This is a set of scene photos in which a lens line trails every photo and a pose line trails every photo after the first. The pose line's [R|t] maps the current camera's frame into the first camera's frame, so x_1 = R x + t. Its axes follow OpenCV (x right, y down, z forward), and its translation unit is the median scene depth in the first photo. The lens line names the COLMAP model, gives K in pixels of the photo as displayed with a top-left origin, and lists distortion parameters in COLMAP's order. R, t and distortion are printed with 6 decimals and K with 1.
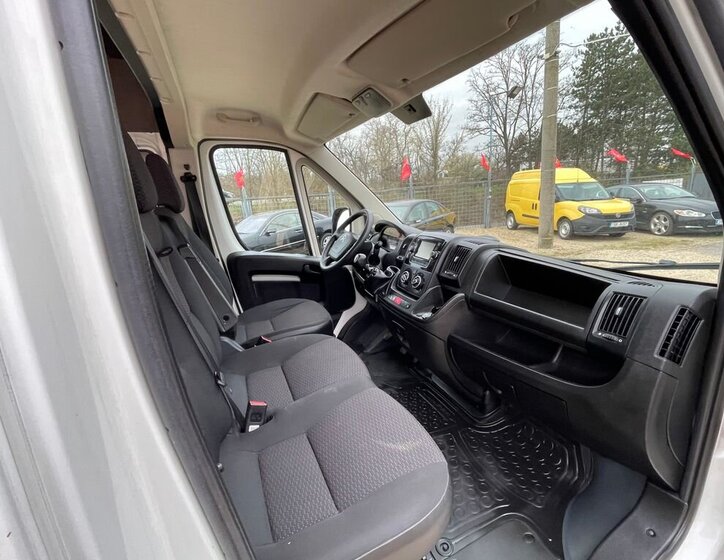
lens RADIAL K [[341.5, 0, 362.0], [0, 341.5, 280.0], [0, 0, 1]] dist [-0.008559, 0.000969]
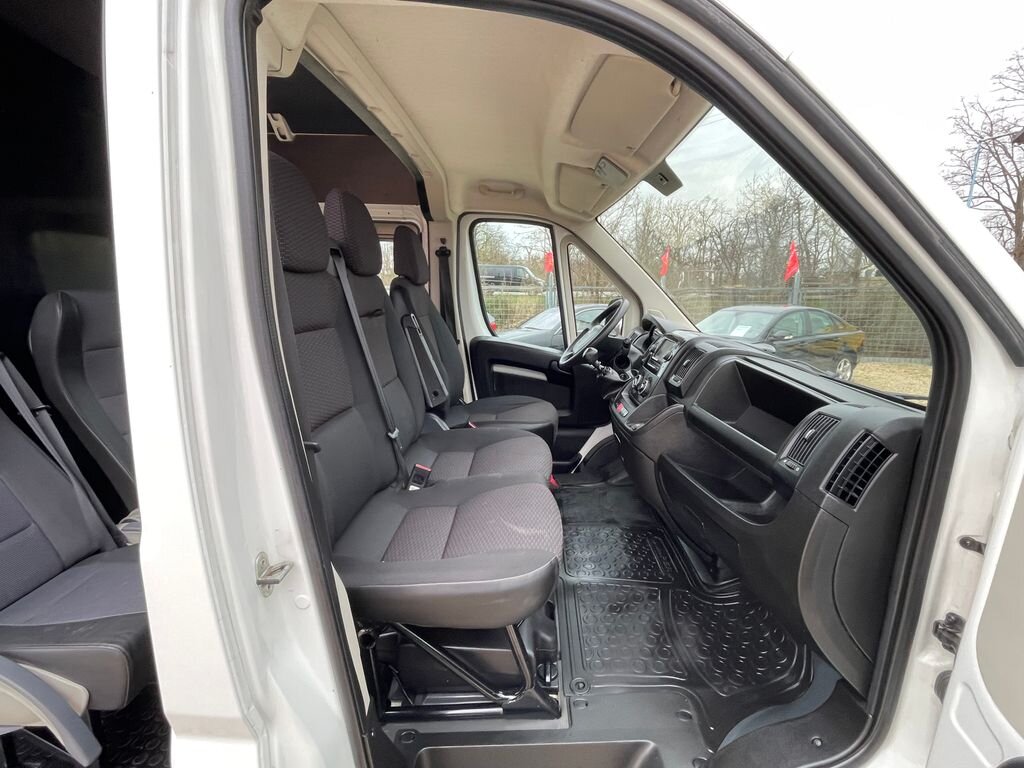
lens RADIAL K [[468.1, 0, 507.8], [0, 468.1, 383.6], [0, 0, 1]] dist [-0.005221, 0.000077]
pose [[0.904706, 0.149680, -0.398878, 0.240685], [-0.166401, 0.986030, -0.007408, 0.044972], [0.392197, 0.073076, 0.916974, -0.110318]]
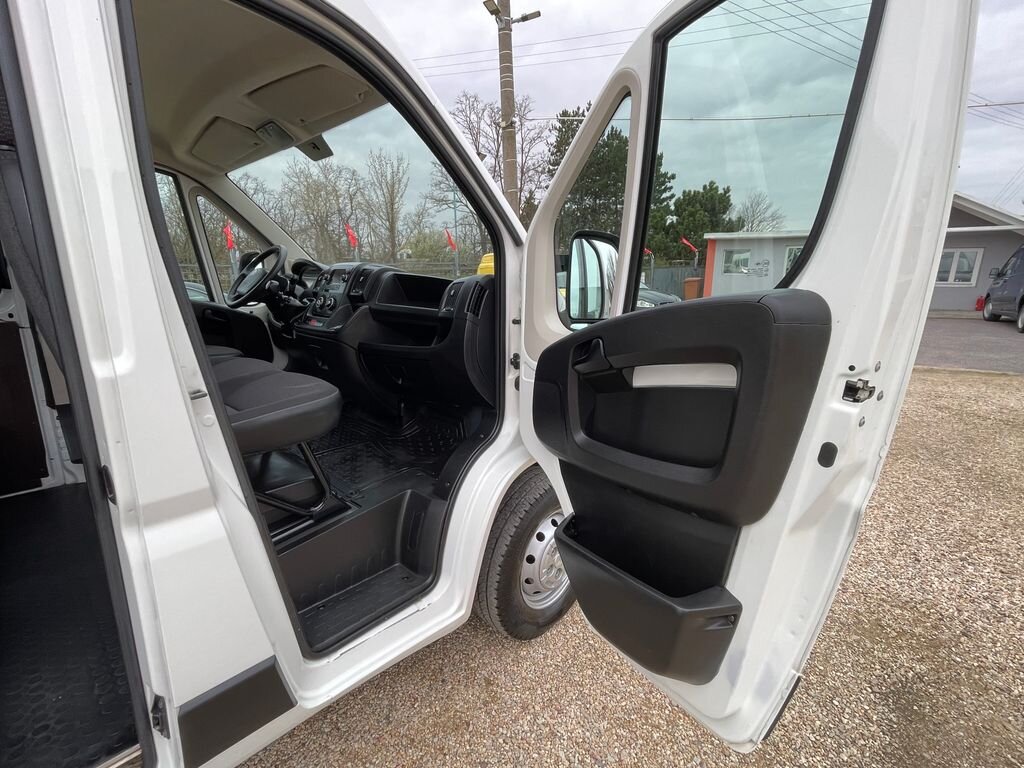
lens RADIAL K [[468.1, 0, 507.8], [0, 468.1, 383.6], [0, 0, 1]] dist [-0.005221, 0.000077]
pose [[0.907220, -0.043688, 0.418382, 0.029752], [0.058271, 0.998055, -0.022138, 0.255442], [-0.416602, 0.044464, 0.908001, -0.461280]]
